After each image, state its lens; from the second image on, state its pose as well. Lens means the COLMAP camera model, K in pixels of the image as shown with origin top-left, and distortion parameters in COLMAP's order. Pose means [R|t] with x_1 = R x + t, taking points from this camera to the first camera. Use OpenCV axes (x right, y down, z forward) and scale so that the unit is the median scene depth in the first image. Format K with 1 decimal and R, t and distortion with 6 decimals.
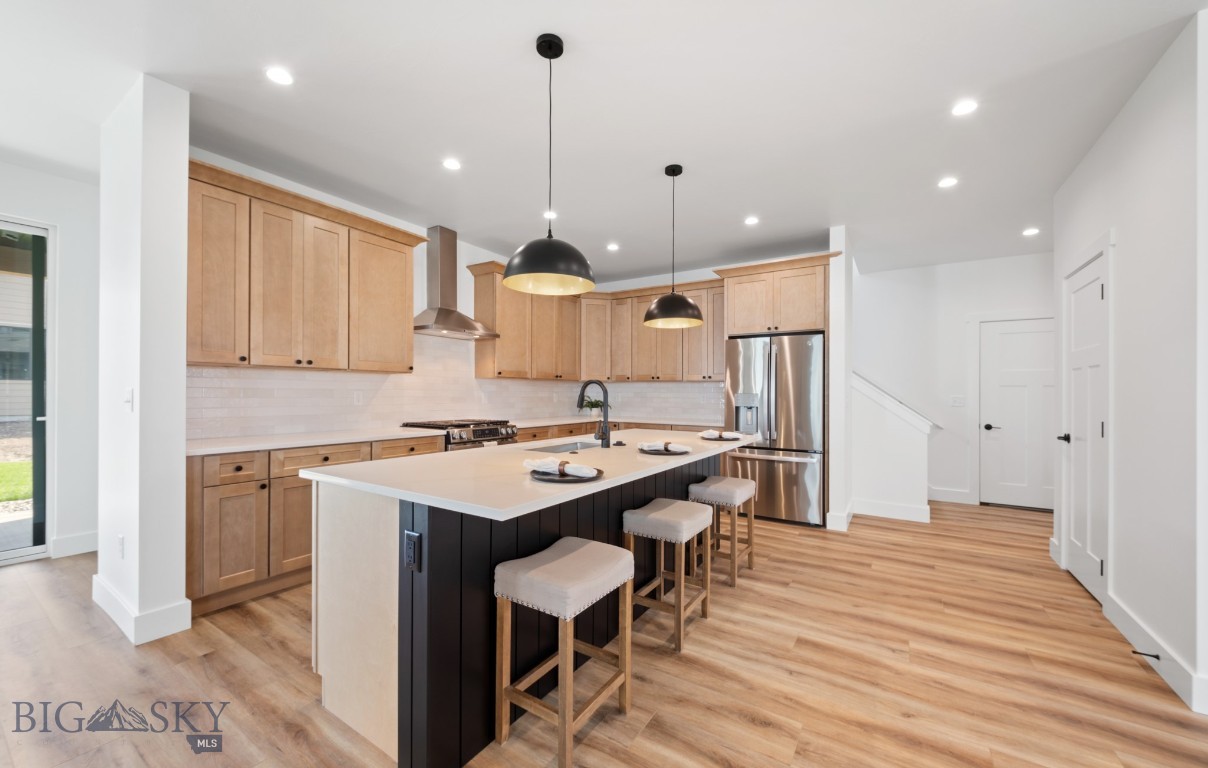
lens RADIAL K [[454.9, 0, 604.5], [0, 454.9, 390.1], [0, 0, 1]] dist [0.005763, -0.000091]
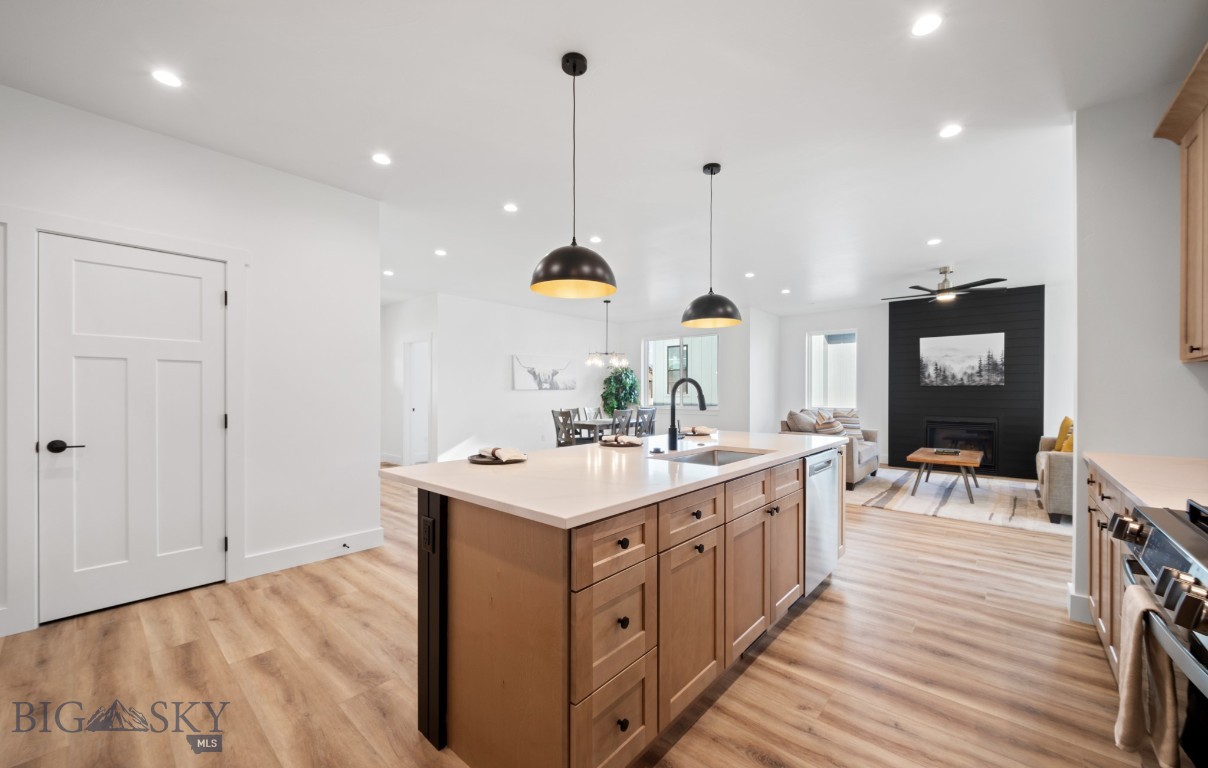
lens RADIAL K [[462.3, 0, 609.0], [0, 462.3, 391.3], [0, 0, 1]] dist [0.005847, -0.000345]
pose [[-0.990250, -0.010426, 0.138910, 0.000978], [-0.011629, 0.999901, -0.007858, 0.007913], [-0.138814, -0.009397, -0.990274, 1.399192]]
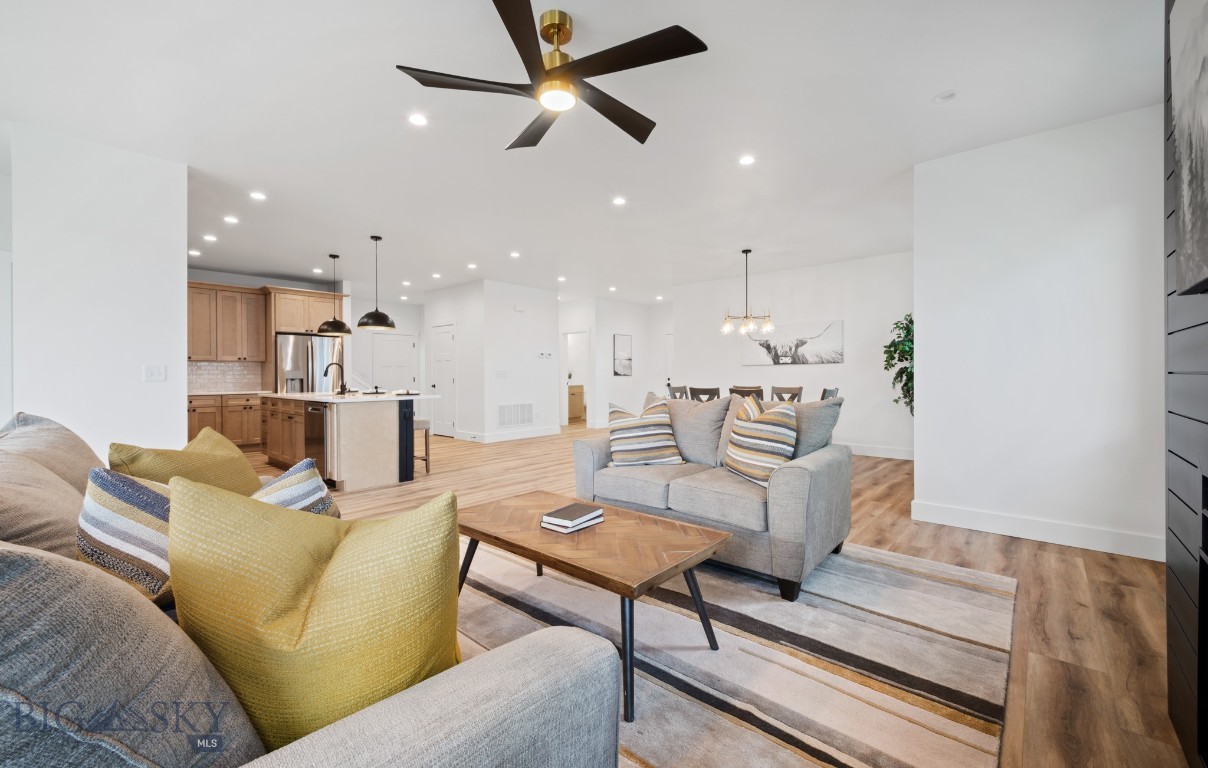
lens RADIAL K [[483.0, 0, 608.6], [0, 483.0, 381.4], [0, 0, 1]] dist [0.017938, 0.000052]
pose [[0.145417, -0.022672, 0.989111, -1.470222], [0.000499, 0.999739, 0.022843, 0.008937], [-0.989370, -0.002828, 0.145390, -0.403556]]
